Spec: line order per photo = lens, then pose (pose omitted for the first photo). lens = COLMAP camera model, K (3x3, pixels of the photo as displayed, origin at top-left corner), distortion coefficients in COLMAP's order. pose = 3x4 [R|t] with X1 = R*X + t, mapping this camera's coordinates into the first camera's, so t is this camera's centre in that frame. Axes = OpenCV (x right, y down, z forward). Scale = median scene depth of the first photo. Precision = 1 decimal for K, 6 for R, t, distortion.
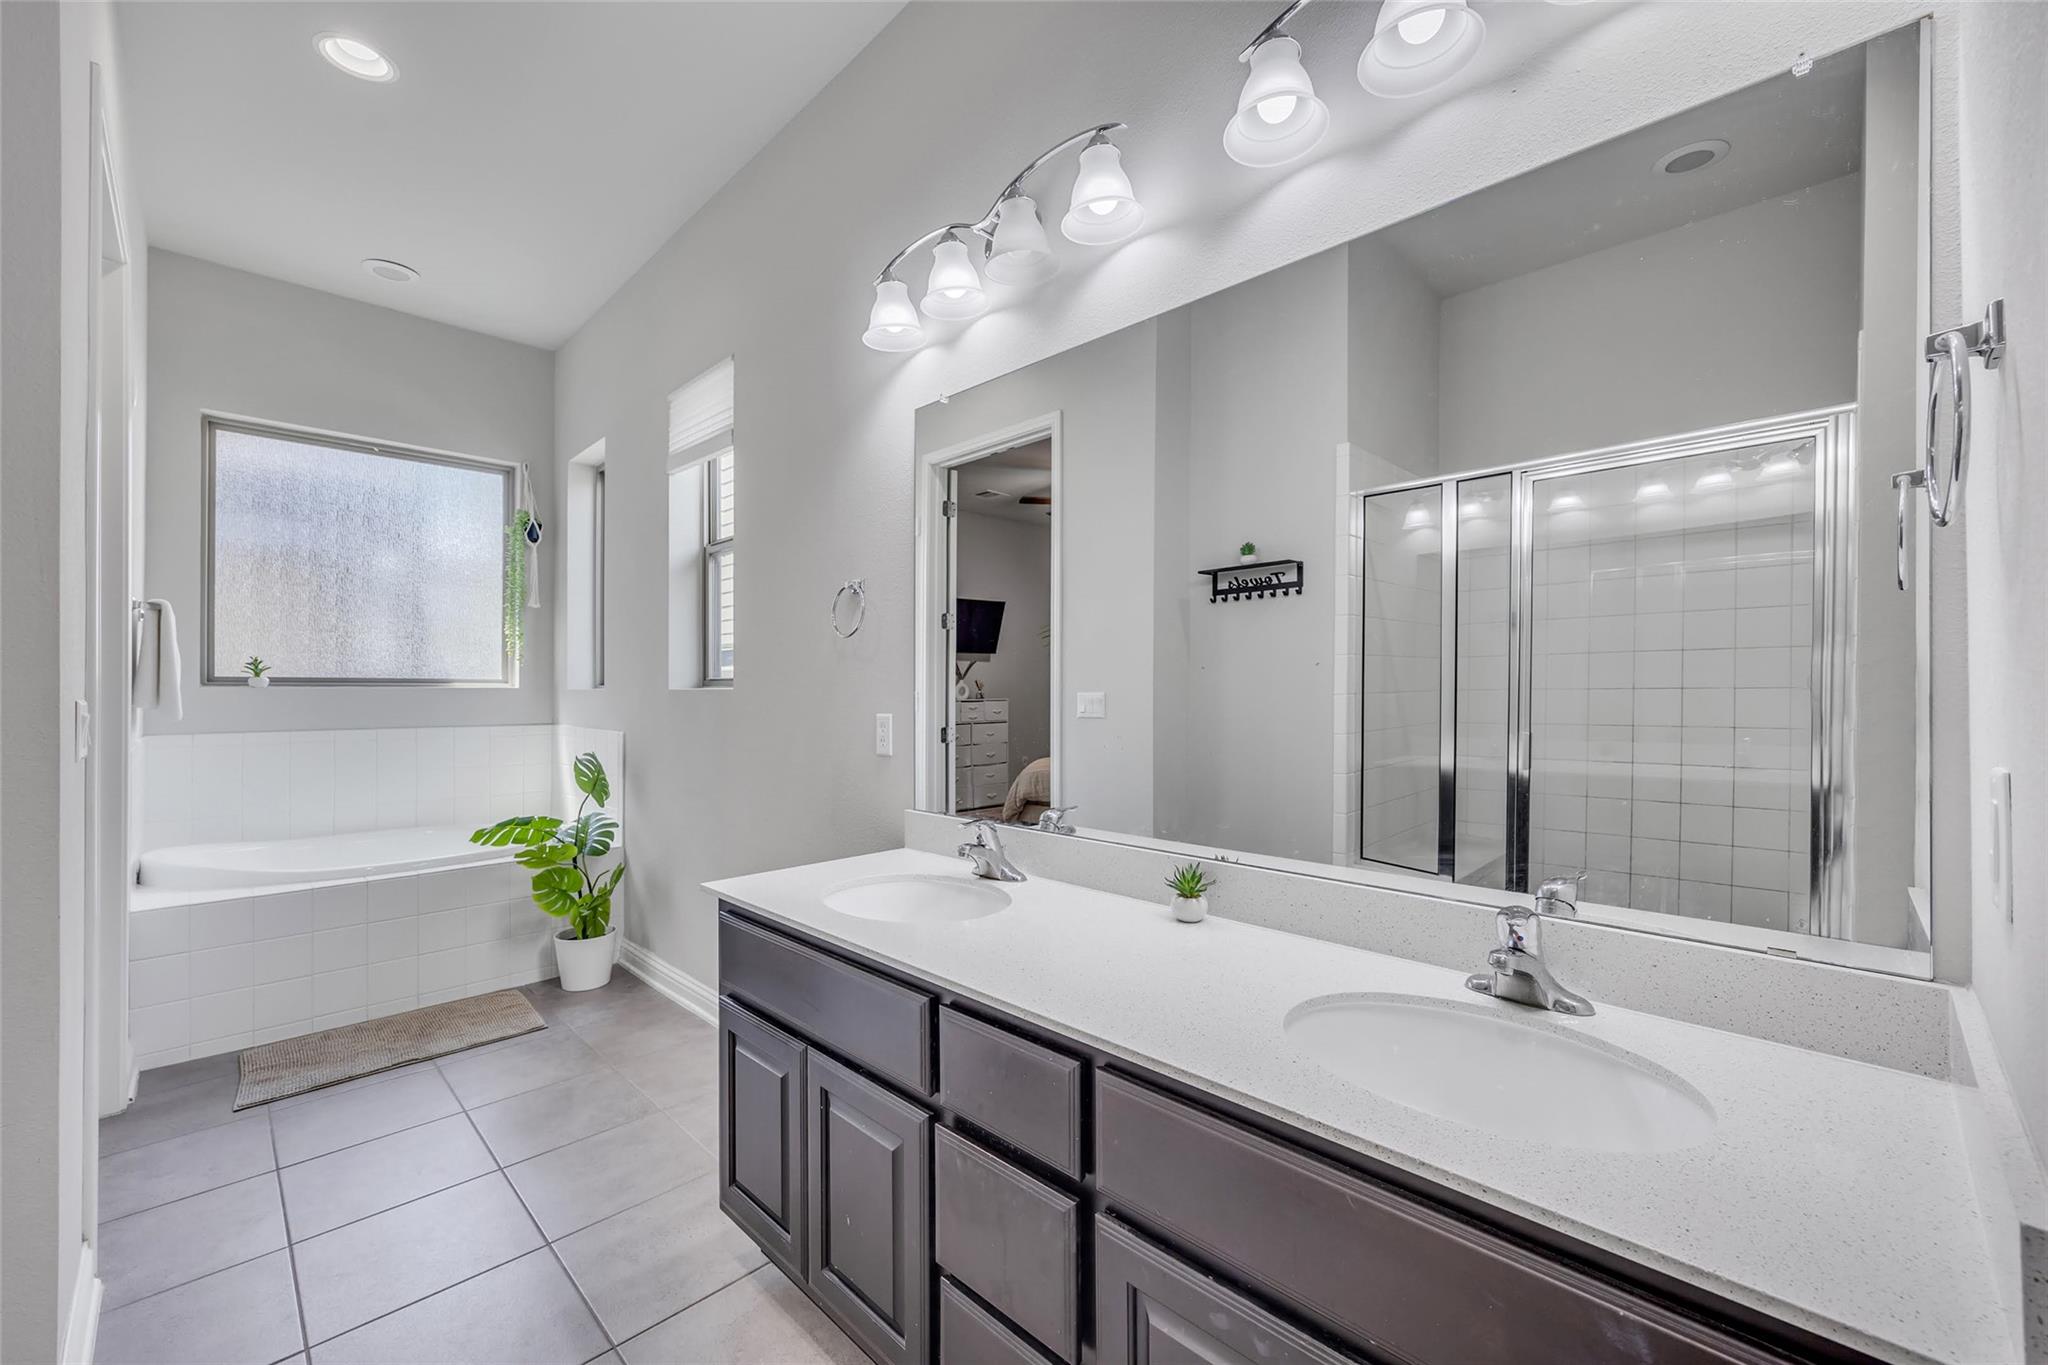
lens RADIAL K [[819.9, 0, 1029.9], [0, 819.9, 687.4], [0, 0, 1]] dist [-0.000922, 0.000916]
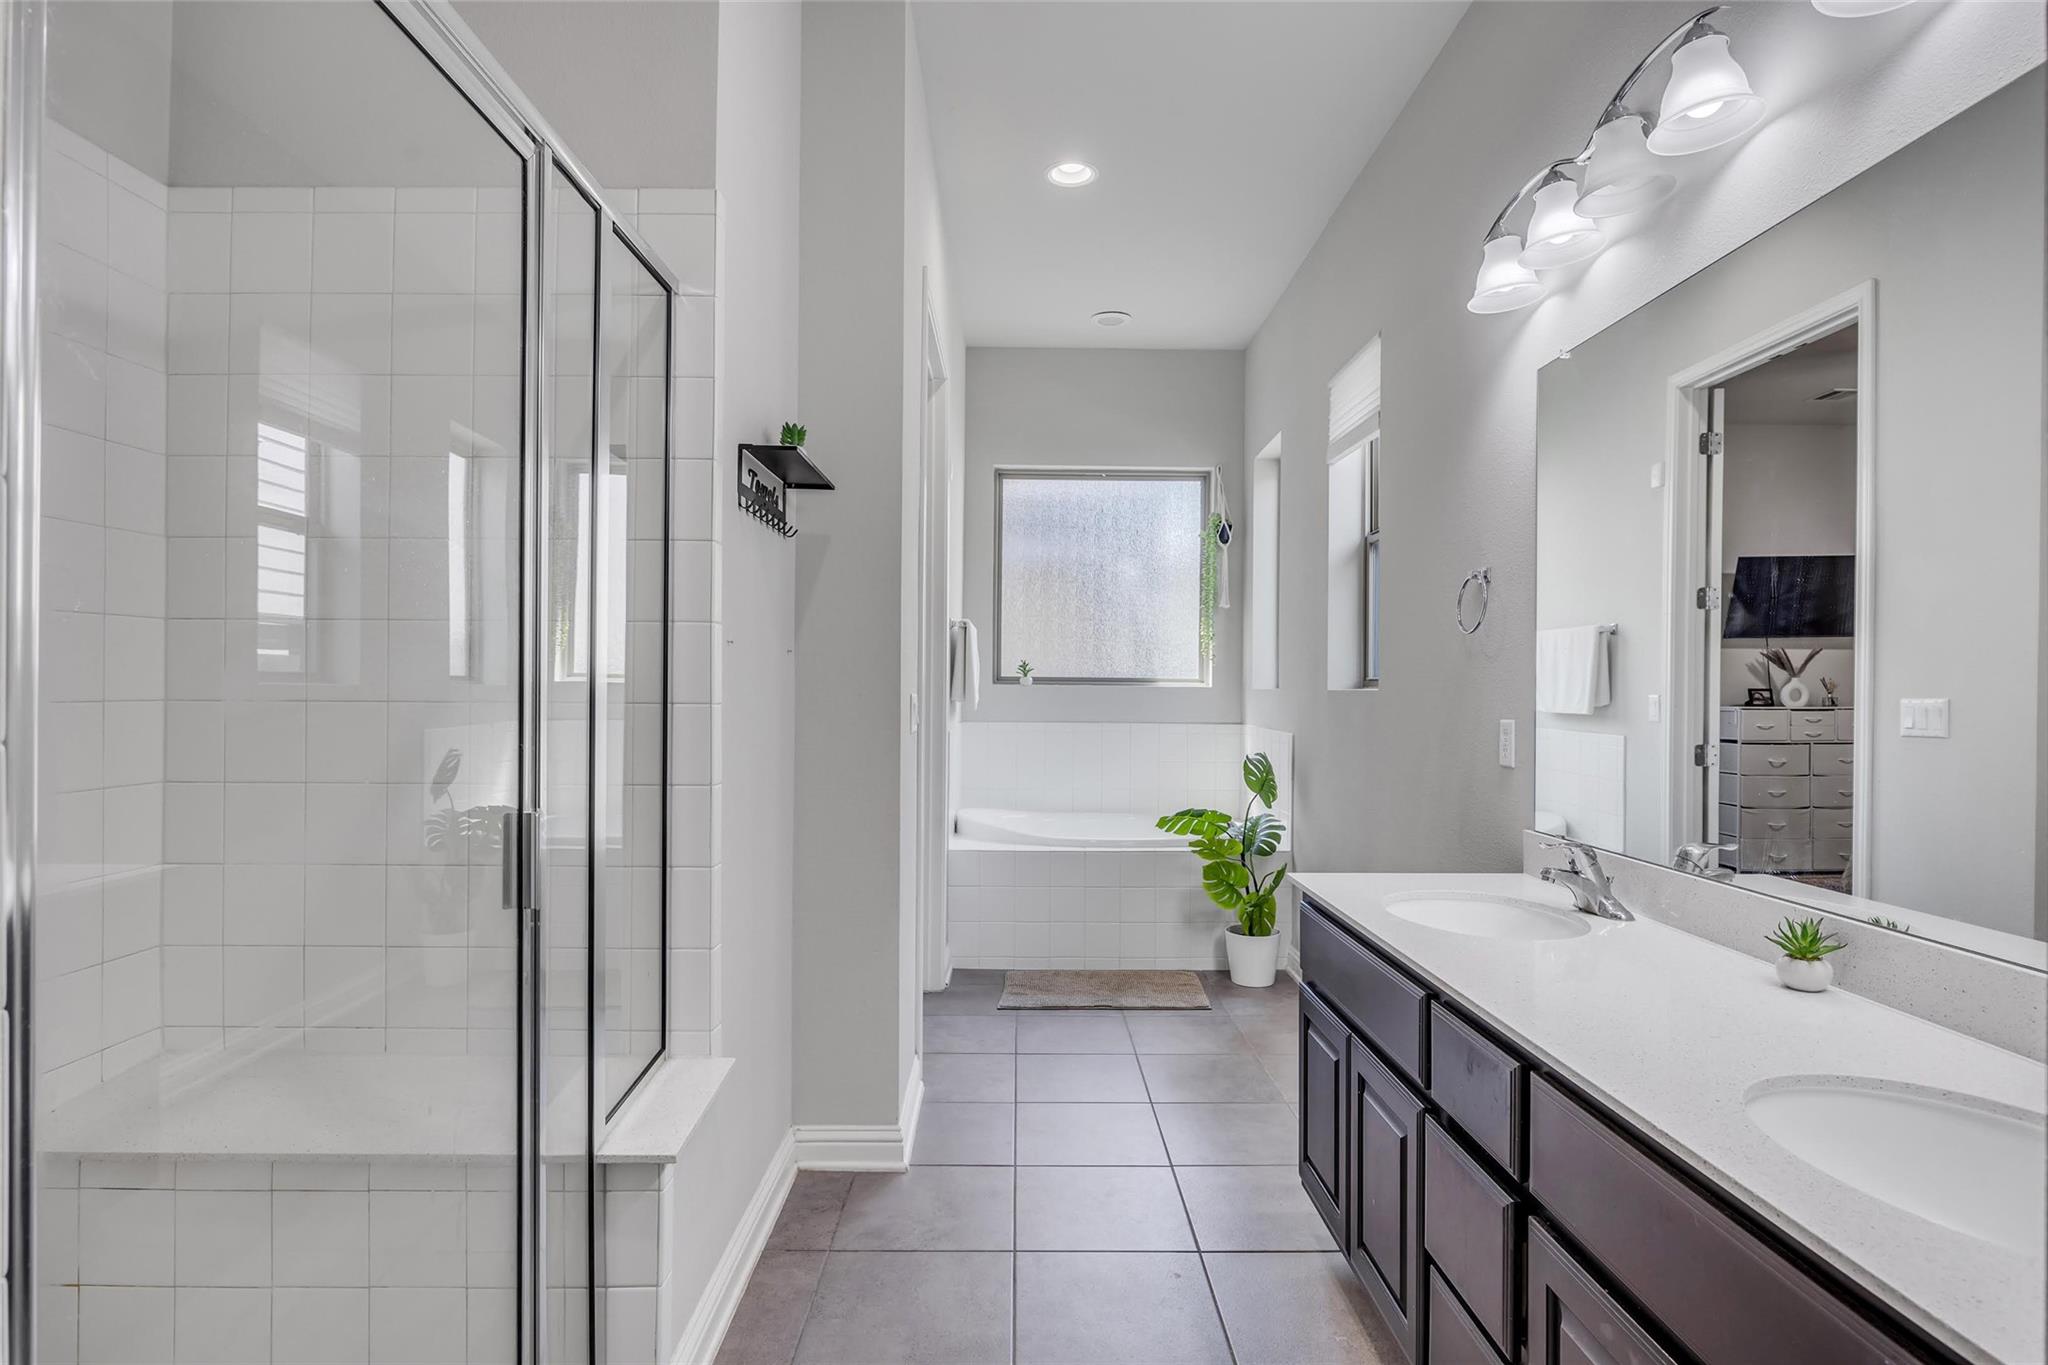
lens RADIAL K [[1011.6, 0, 1019.3], [0, 1011.6, 680.5], [0, 0, 1]] dist [-0.016891, -0.001771]
pose [[0.707311, 0.000758, -0.706902, 0.156209], [-0.005089, 0.999979, -0.004019, -0.001873], [0.706884, 0.006440, 0.707300, -0.097023]]
